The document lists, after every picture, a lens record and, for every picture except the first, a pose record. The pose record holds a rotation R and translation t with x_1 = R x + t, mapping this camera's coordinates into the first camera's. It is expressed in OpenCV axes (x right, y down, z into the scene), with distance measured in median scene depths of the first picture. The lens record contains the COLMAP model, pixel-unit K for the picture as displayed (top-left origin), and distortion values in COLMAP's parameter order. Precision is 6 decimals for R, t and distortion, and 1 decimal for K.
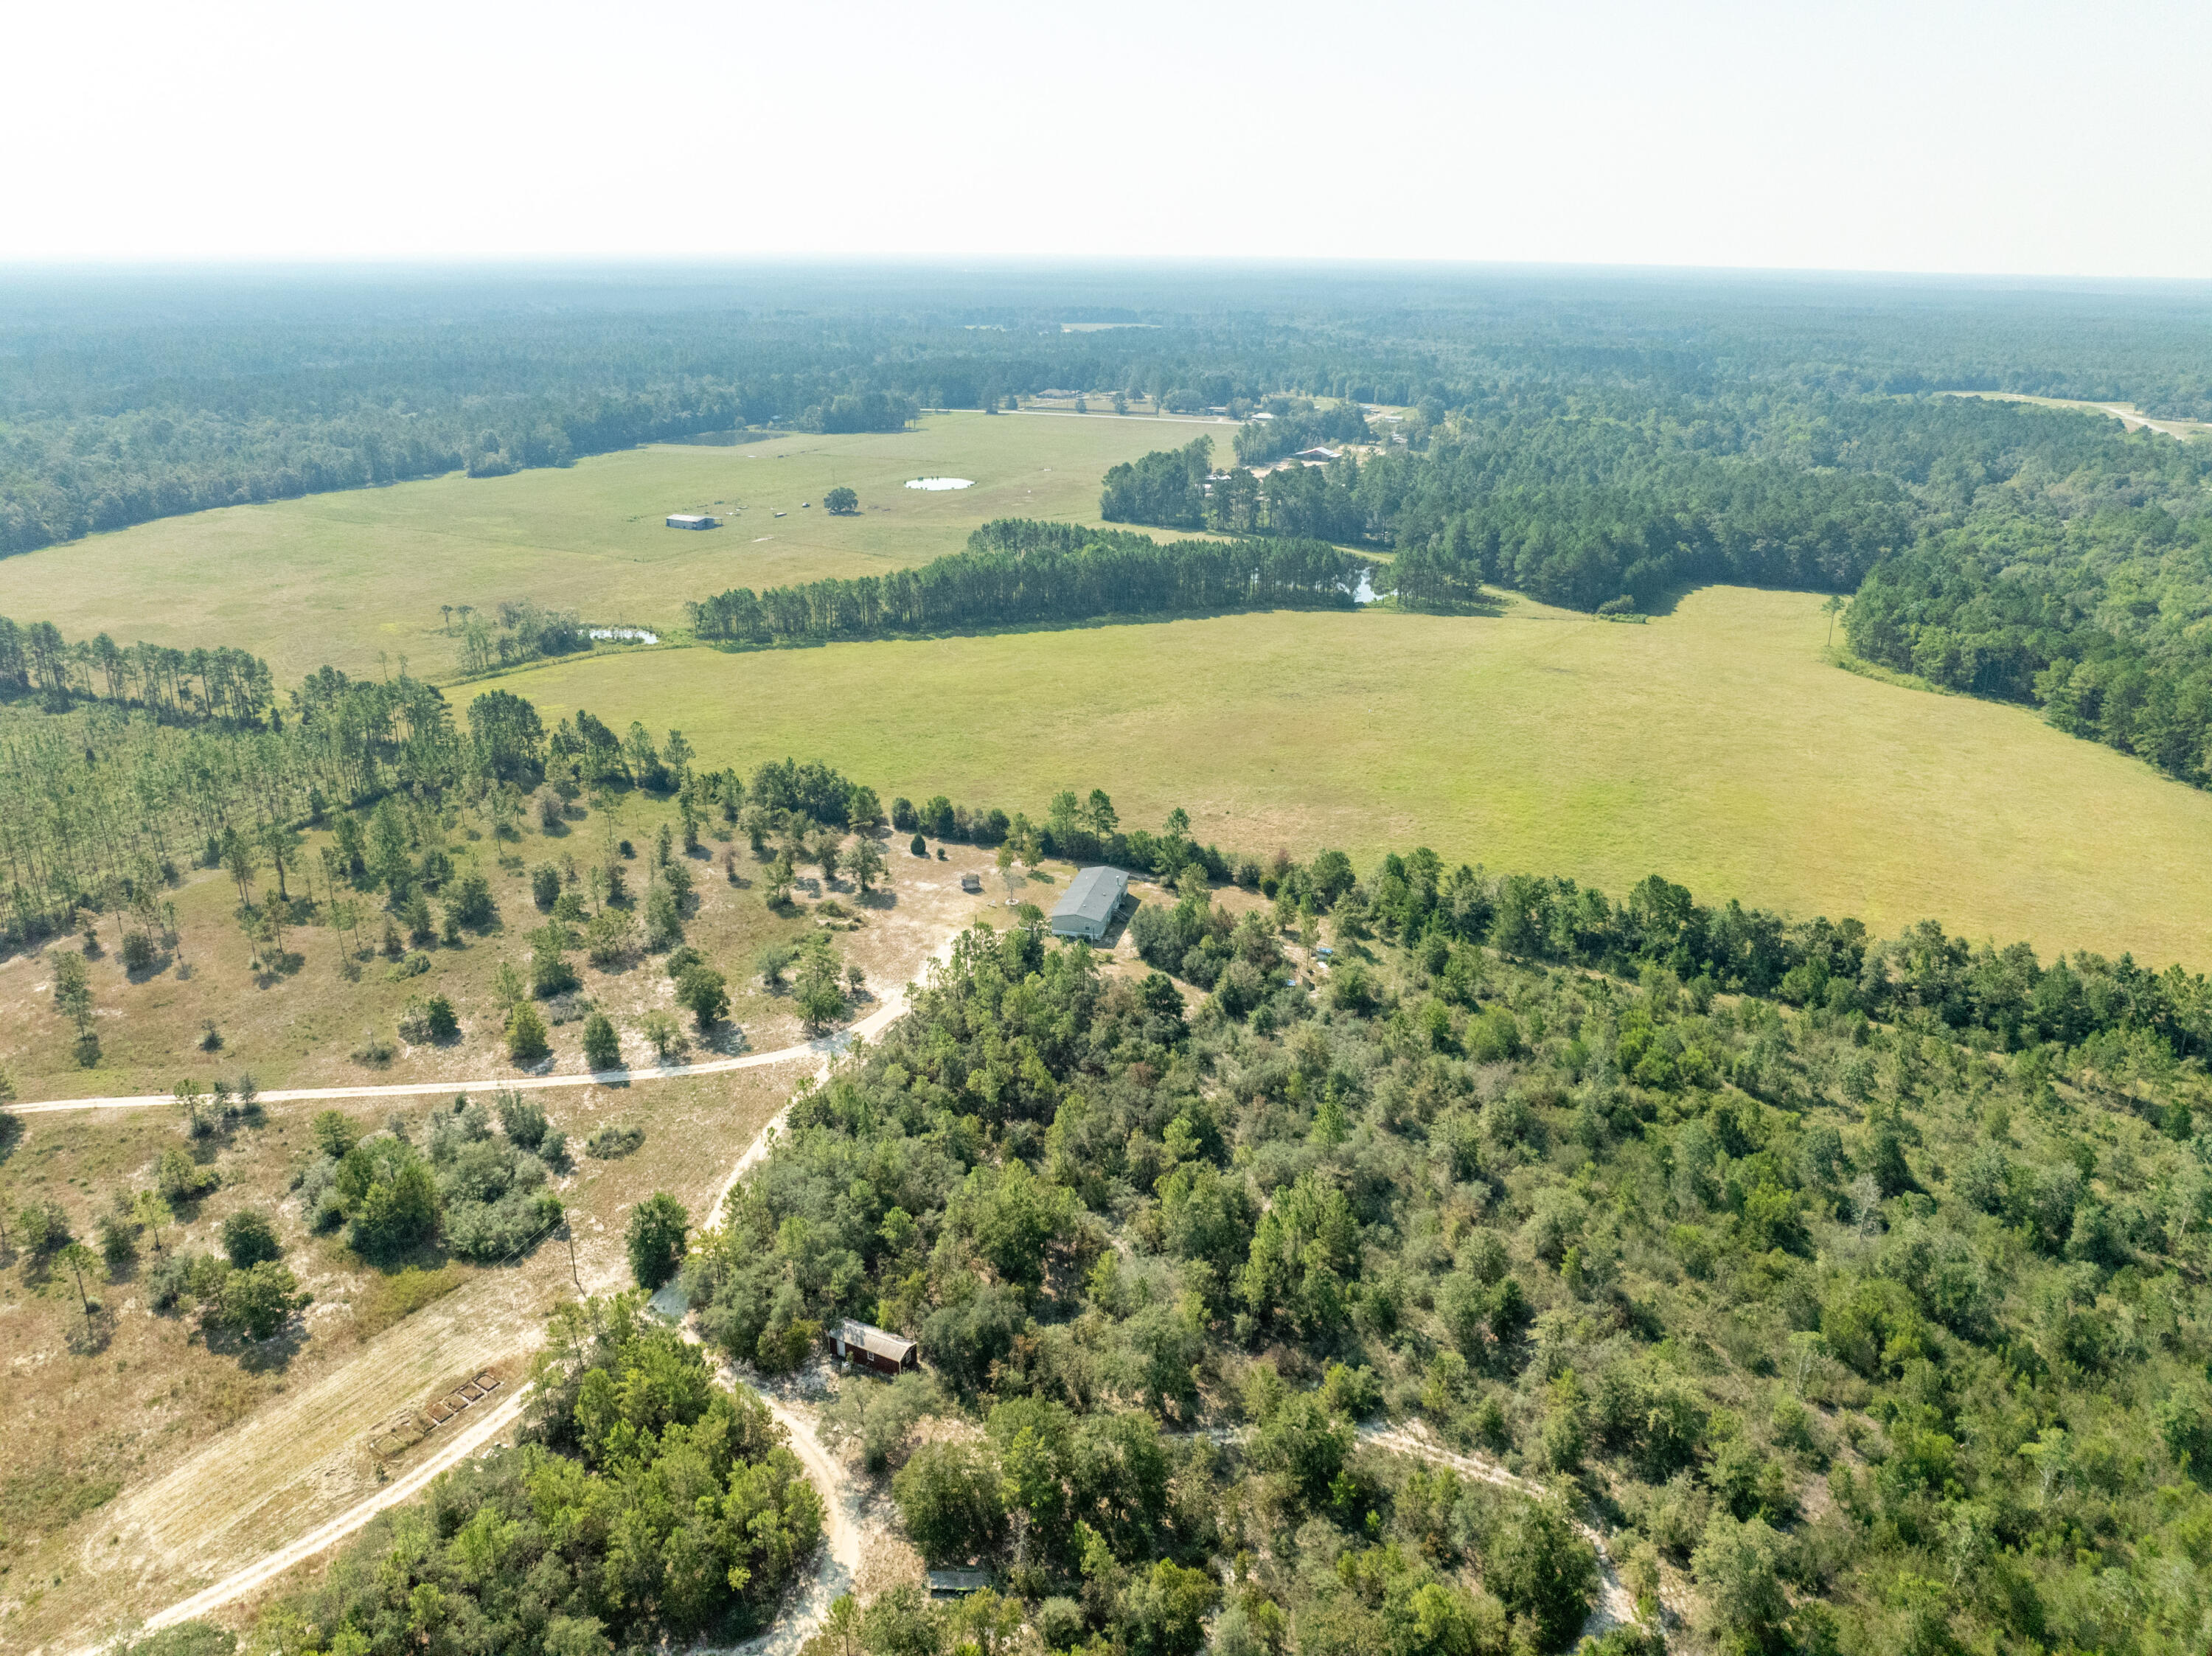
lens RADIAL K [[1552.3, 0, 1115.2], [0, 1552.3, 830.2], [0, 0, 1]] dist [-0.038612, -0.000994]
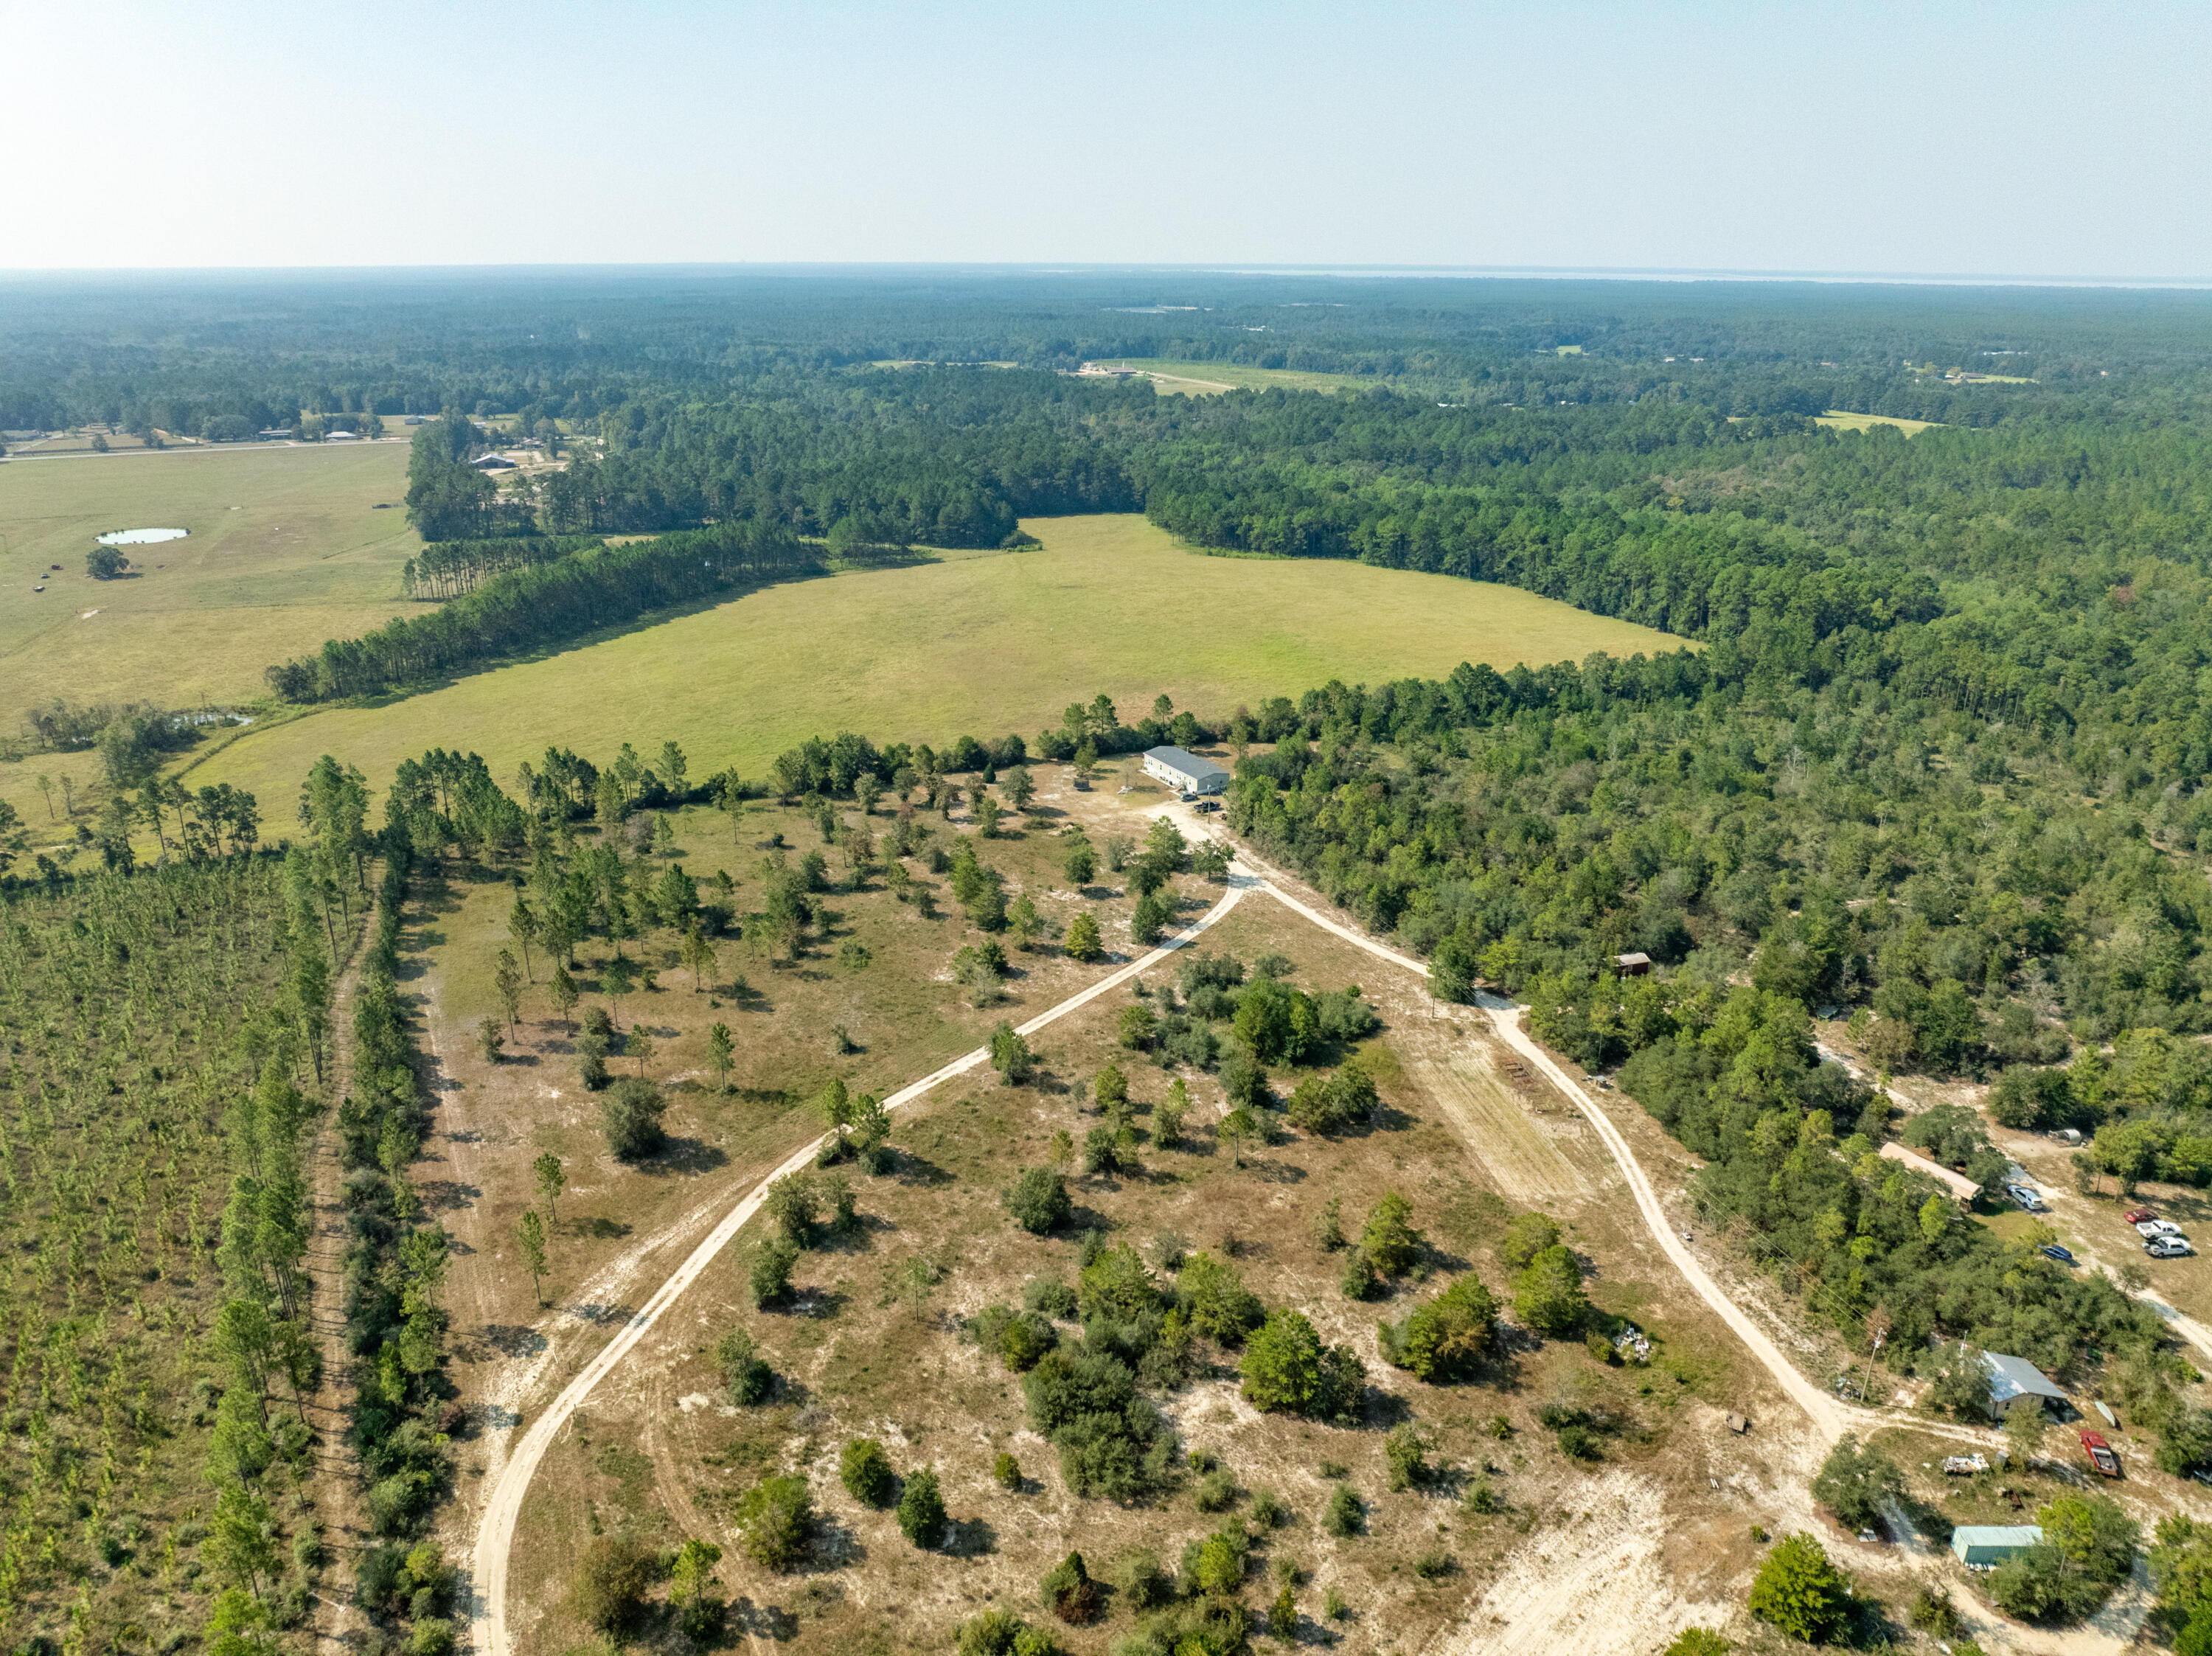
lens RADIAL K [[1552.3, 0, 1110.4], [0, 1552.3, 831.7], [0, 0, 1]] dist [-0.038612, -0.000994]
pose [[0.716490, -0.250400, 0.651108, -0.426627], [0.248747, 0.963710, 0.096894, -0.020422], [-0.651741, 0.092537, 0.752775, 0.044885]]
